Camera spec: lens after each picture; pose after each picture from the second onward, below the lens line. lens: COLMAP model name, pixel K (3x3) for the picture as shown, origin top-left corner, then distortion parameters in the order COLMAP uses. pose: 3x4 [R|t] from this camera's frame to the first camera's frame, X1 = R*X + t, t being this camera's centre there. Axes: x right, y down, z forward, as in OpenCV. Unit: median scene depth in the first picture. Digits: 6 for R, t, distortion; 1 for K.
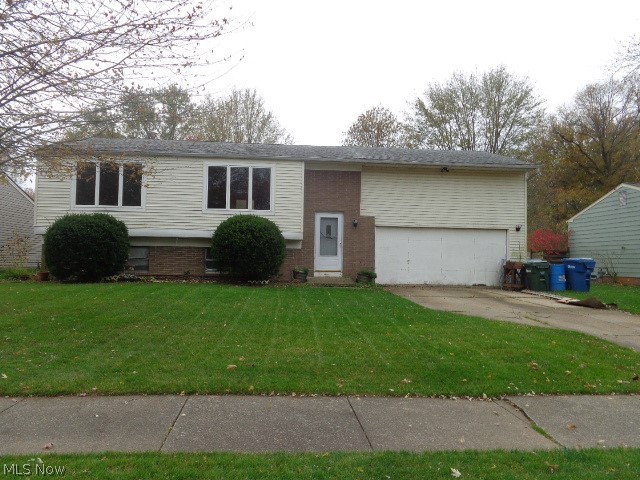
lens RADIAL K [[489.5, 0, 319.7], [0, 489.5, 240.1], [0, 0, 1]] dist [0.020144, -0.013227]
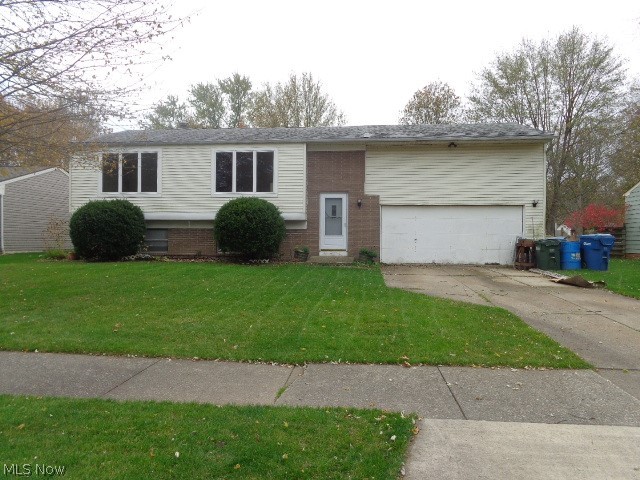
lens RADIAL K [[489.5, 0, 320.5], [0, 489.5, 239.8], [0, 0, 1]] dist [0.020144, -0.013227]
pose [[0.982175, -0.010886, -0.187654, 0.186702], [0.017628, 0.999256, 0.034300, 0.005831], [0.187141, -0.036997, 0.981636, -0.004109]]
